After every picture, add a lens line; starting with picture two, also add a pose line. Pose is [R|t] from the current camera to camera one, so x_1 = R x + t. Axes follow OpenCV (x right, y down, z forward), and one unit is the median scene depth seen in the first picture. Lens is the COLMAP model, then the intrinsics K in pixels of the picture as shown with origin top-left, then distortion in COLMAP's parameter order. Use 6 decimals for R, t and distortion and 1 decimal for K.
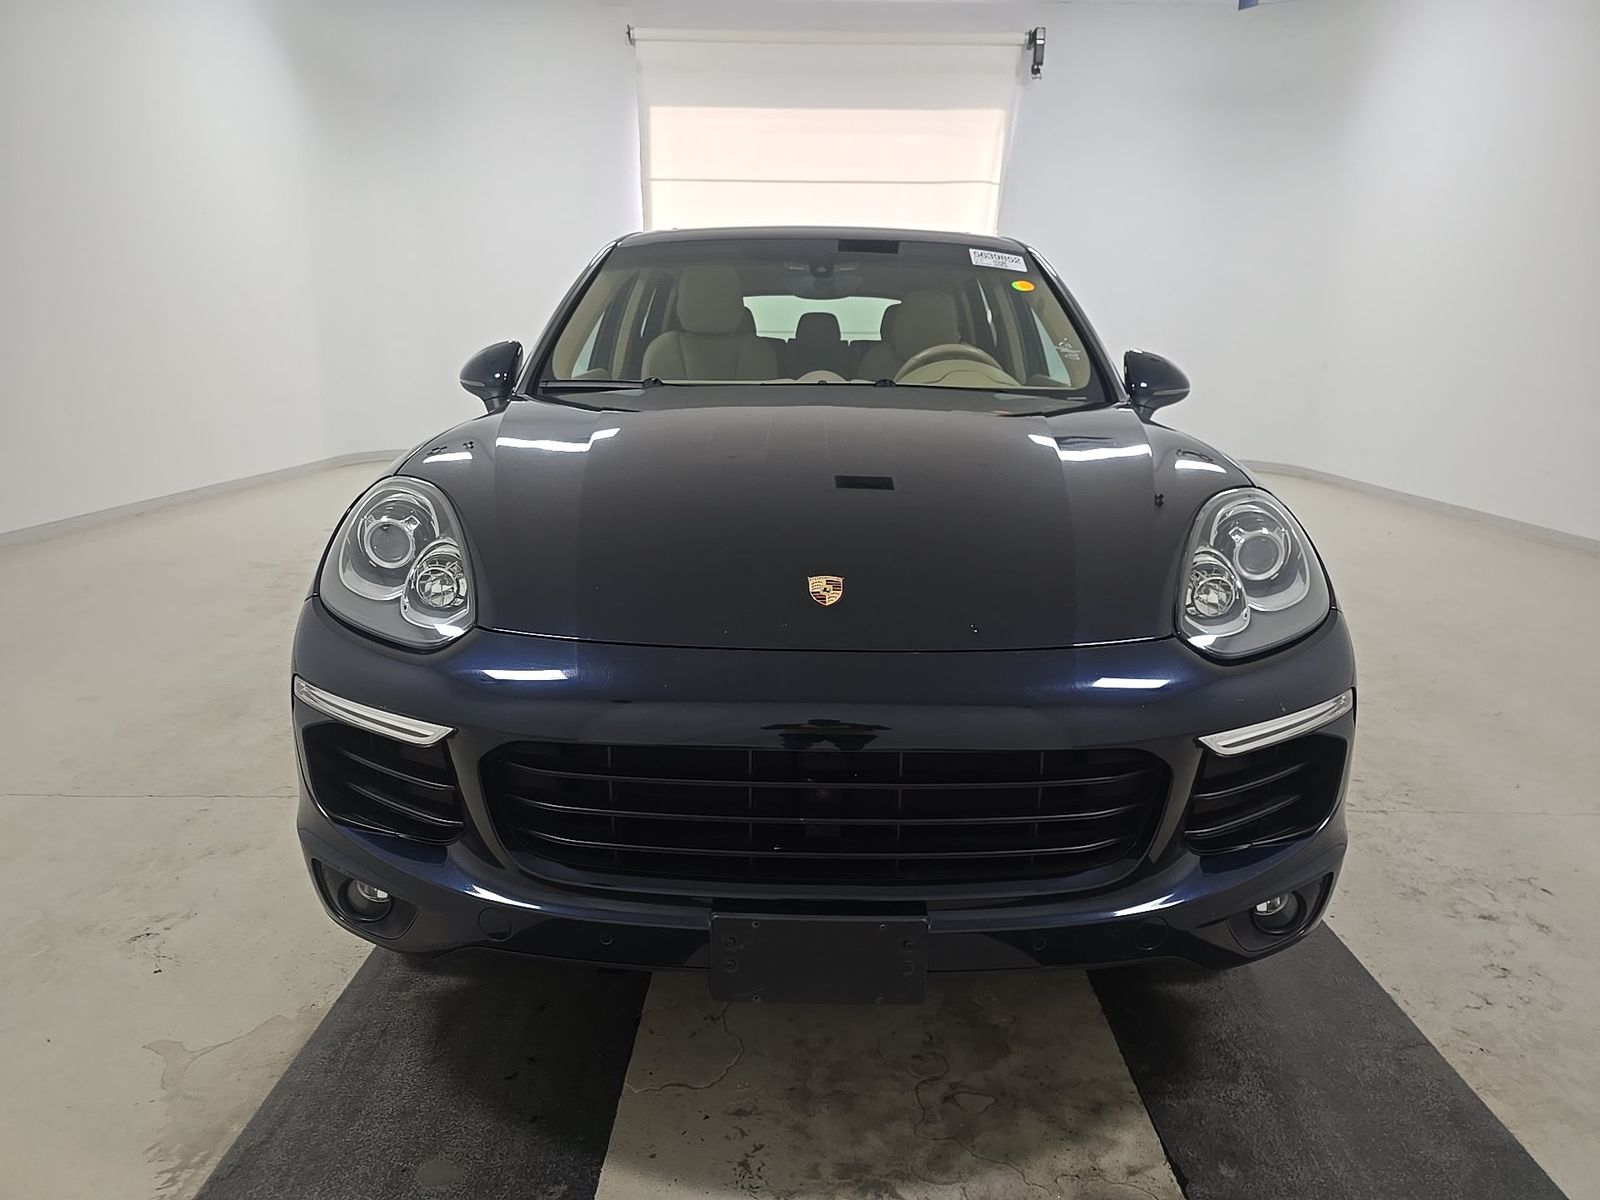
lens RADIAL K [[1077.3, 0, 809.5], [0, 1077.3, 597.0], [0, 0, 1]] dist [0.018893, -0.002631]
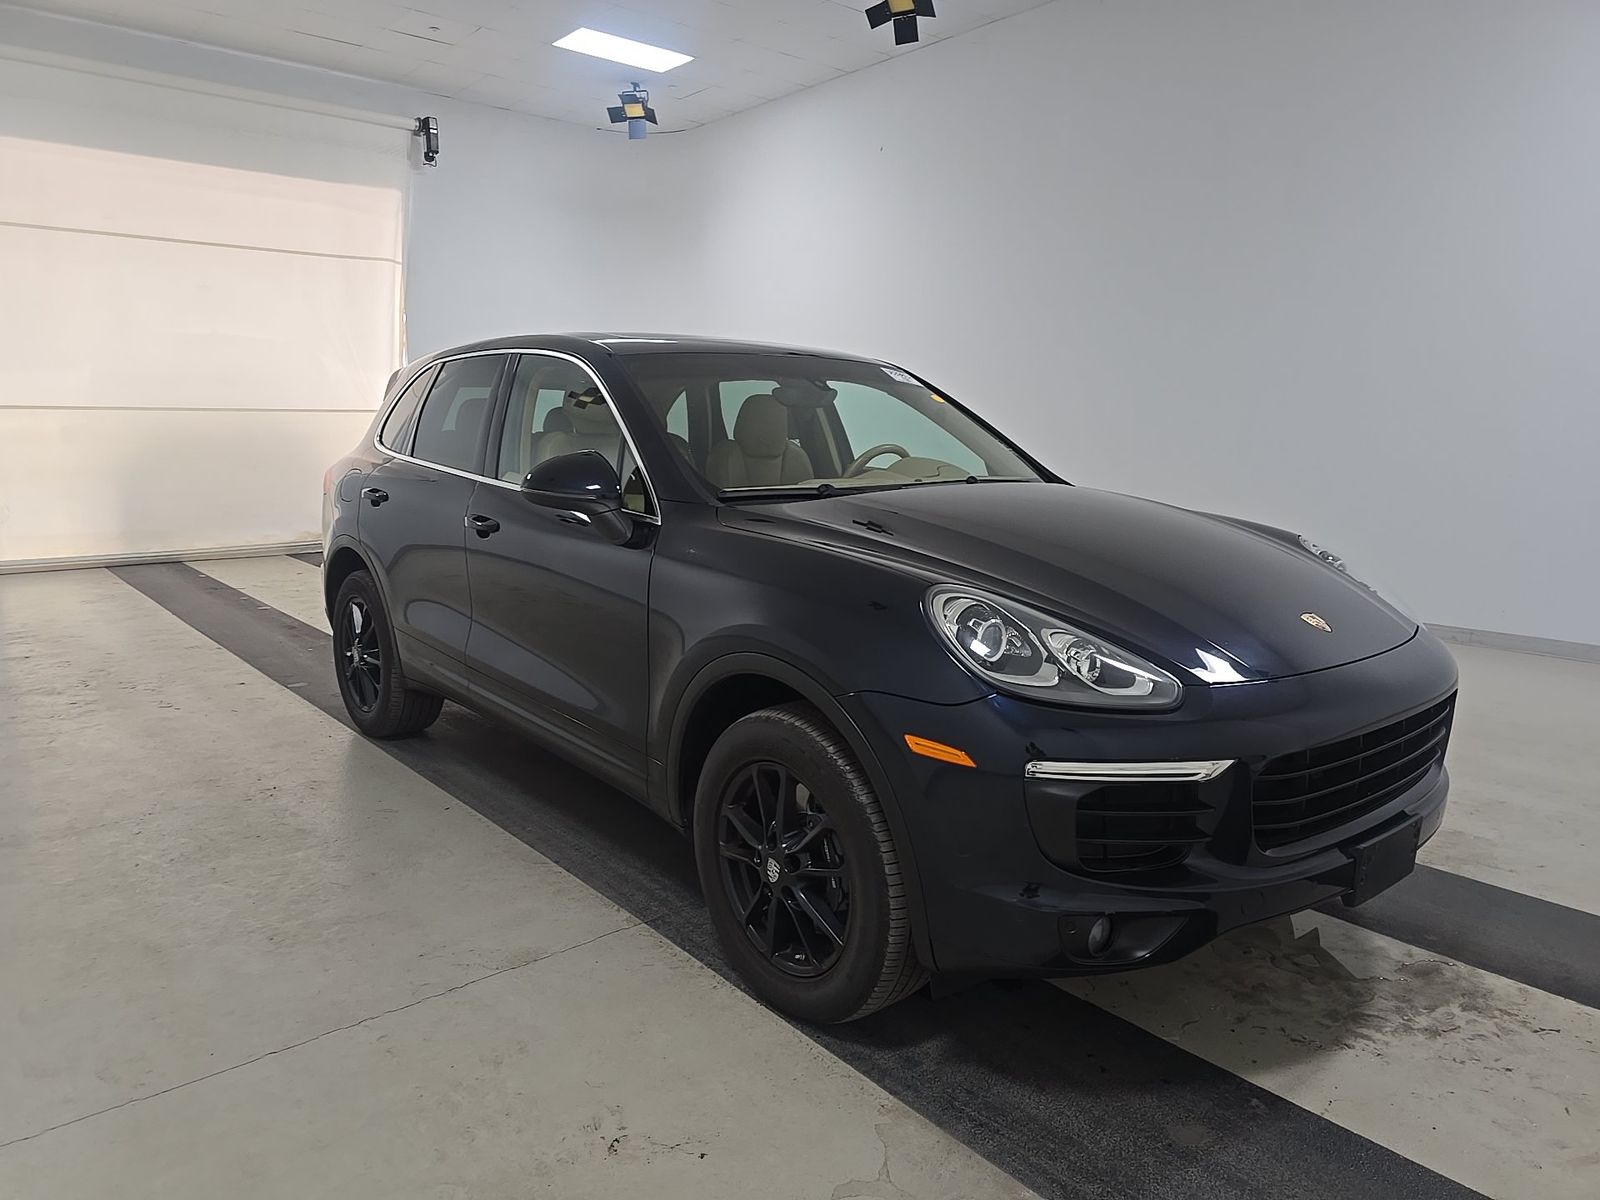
lens RADIAL K [[1077.3, 0, 809.5], [0, 1077.3, 597.0], [0, 0, 1]] dist [0.018893, -0.002631]
pose [[0.762742, -0.111779, 0.636969, -1.049134], [0.151490, 0.988427, -0.007947, -0.094683], [-0.628709, 0.102557, 0.770848, 0.199054]]
